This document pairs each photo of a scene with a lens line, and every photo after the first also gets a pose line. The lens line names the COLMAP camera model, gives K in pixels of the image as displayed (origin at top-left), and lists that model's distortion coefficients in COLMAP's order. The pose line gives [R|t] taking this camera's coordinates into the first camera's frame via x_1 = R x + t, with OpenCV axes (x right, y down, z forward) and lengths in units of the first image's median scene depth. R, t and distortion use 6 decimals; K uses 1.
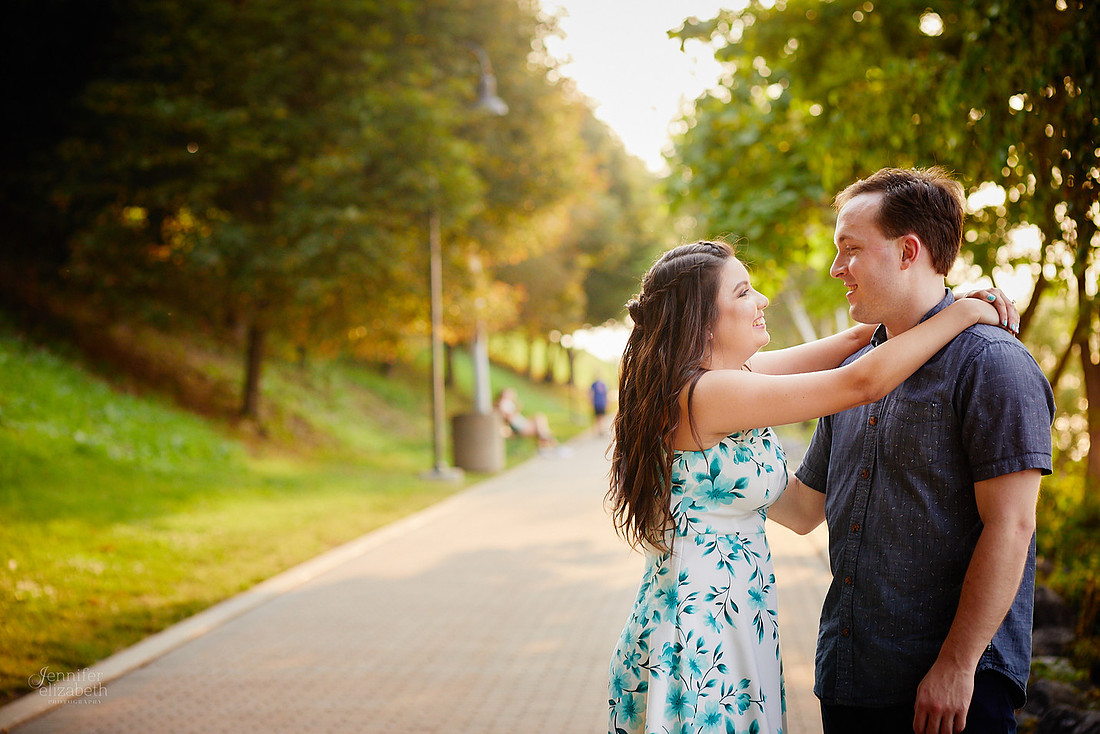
lens RADIAL K [[2708.9, 0, 550.0], [0, 2708.9, 367.0], [0, 0, 1]] dist [-0.008868, -0.982182]
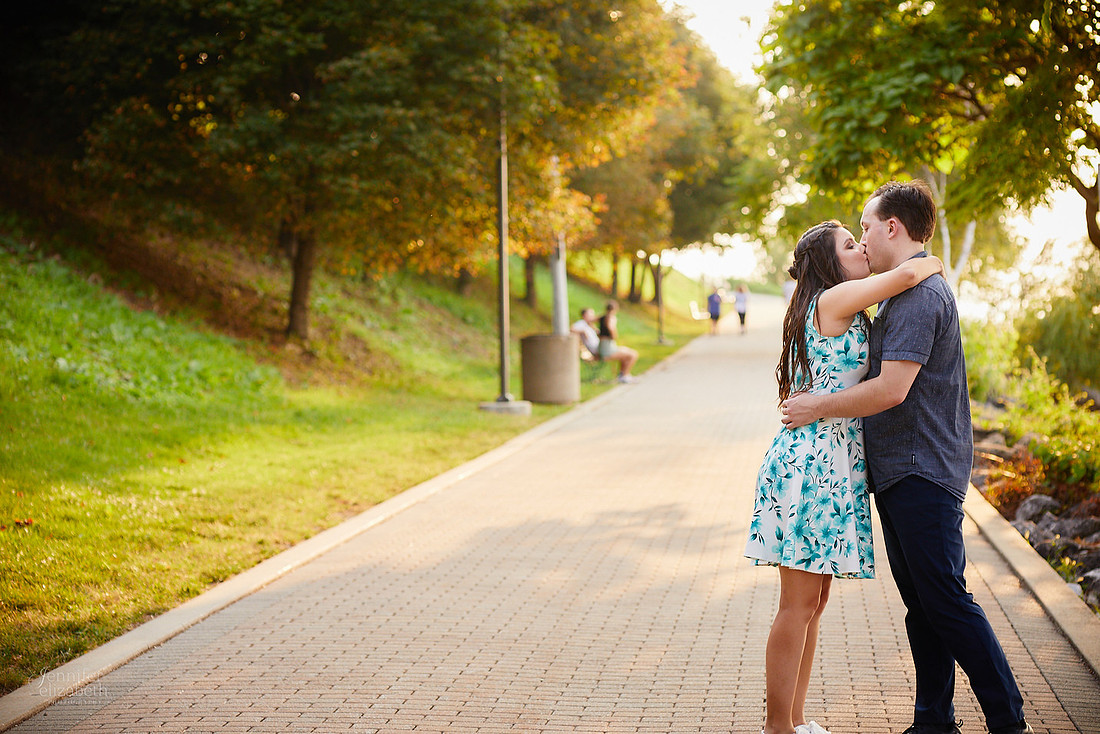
lens RADIAL K [[2683.9, 0, 550.0], [0, 2683.9, 367.0], [0, 0, 1]] dist [1.605610, -0.028984]
pose [[0.999482, 0.004101, -0.031932, 0.000914], [-0.003130, 0.999532, 0.030417, 0.000586], [0.032042, -0.030301, 0.999027, 0.109291]]
